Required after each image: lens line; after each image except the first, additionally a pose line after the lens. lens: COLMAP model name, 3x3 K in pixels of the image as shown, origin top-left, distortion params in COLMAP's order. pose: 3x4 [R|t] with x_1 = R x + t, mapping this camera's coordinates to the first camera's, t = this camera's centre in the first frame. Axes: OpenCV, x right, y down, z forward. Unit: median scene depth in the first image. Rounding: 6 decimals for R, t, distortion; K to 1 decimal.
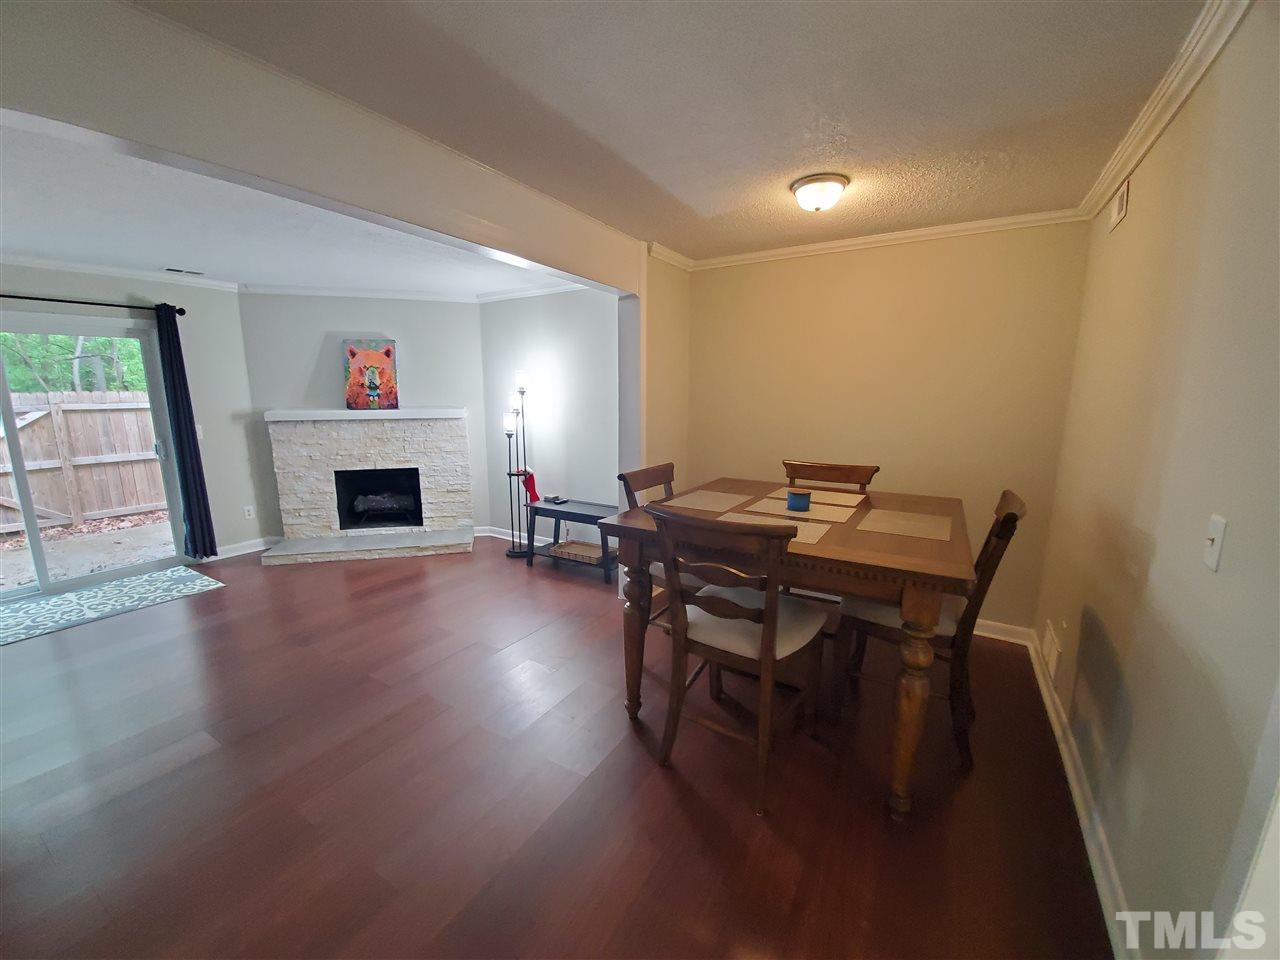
lens RADIAL K [[509.6, 0, 640.2], [0, 509.6, 484.7], [0, 0, 1]] dist [0.016232, -0.016124]
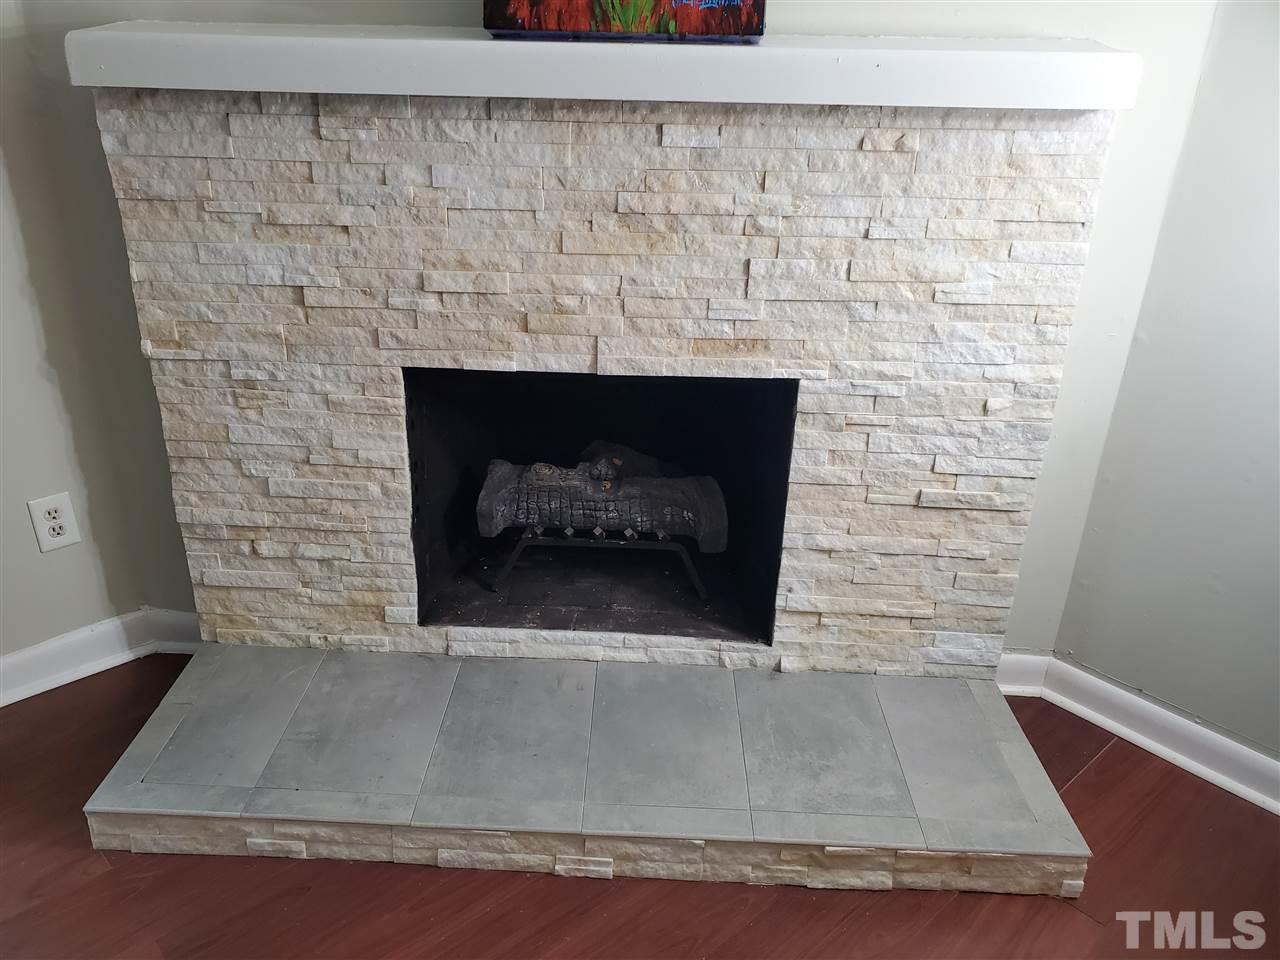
lens RADIAL K [[1005.4, 0, 618.8], [0, 1005.4, 480.2], [0, 0, 1]] dist [0.008474, 0.005999]
pose [[0.960912, 0.137709, -0.240174, -0.412894], [-0.073391, 0.963184, 0.258630, -0.090840], [0.266948, -0.230894, 0.935642, 0.638282]]
